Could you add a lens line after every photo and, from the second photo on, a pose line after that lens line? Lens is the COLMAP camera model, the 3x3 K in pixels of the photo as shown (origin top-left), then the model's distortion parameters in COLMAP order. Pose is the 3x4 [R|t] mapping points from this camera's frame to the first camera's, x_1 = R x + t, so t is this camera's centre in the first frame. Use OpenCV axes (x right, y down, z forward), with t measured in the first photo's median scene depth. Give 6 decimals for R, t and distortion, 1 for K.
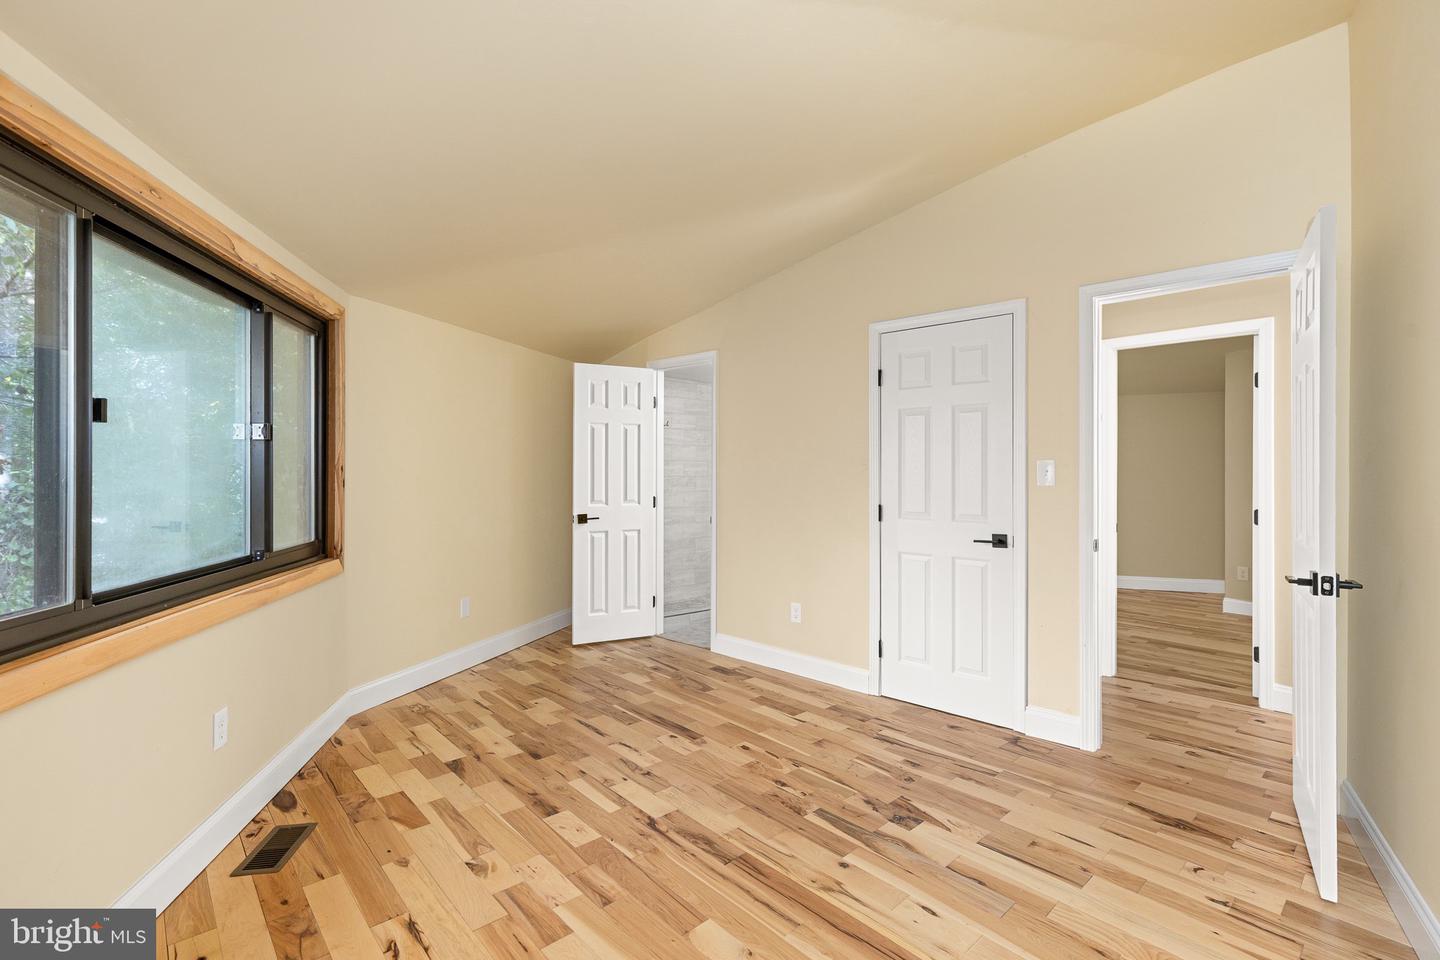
lens RADIAL K [[663.9, 0, 718.4], [0, 663.9, 474.0], [0, 0, 1]] dist [0.002662, 0.000342]
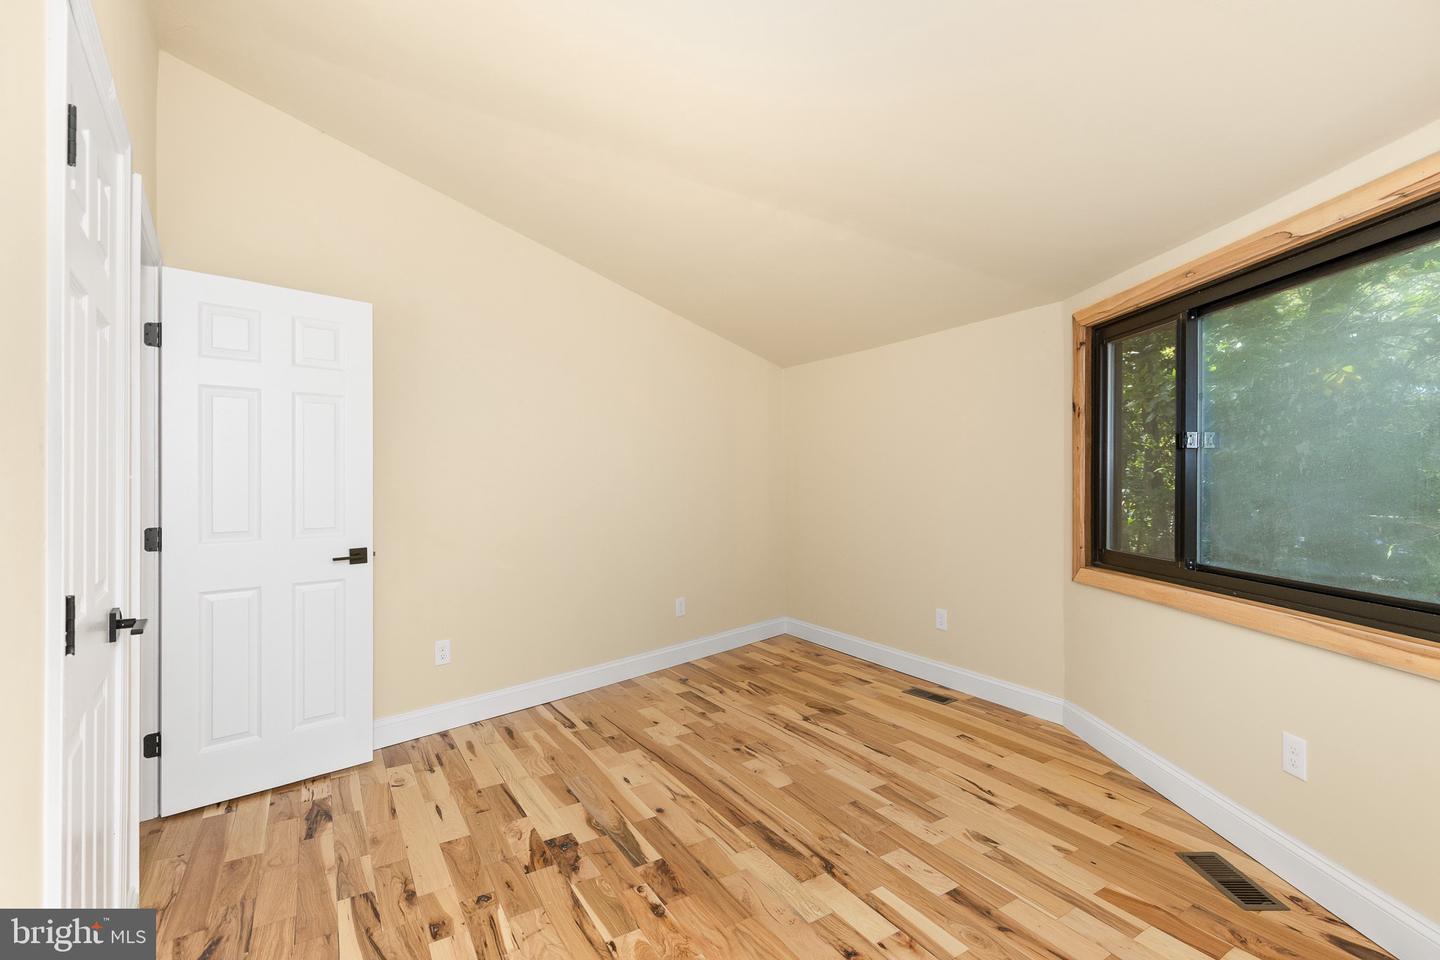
lens RADIAL K [[663.9, 0, 716.3], [0, 663.9, 479.1], [0, 0, 1]] dist [0.002662, 0.000342]
pose [[-0.983466, -0.000786, 0.181092, -0.114577], [-0.000585, 0.999999, 0.001161, -0.005564], [-0.181092, 0.001036, -0.983466, 1.957942]]
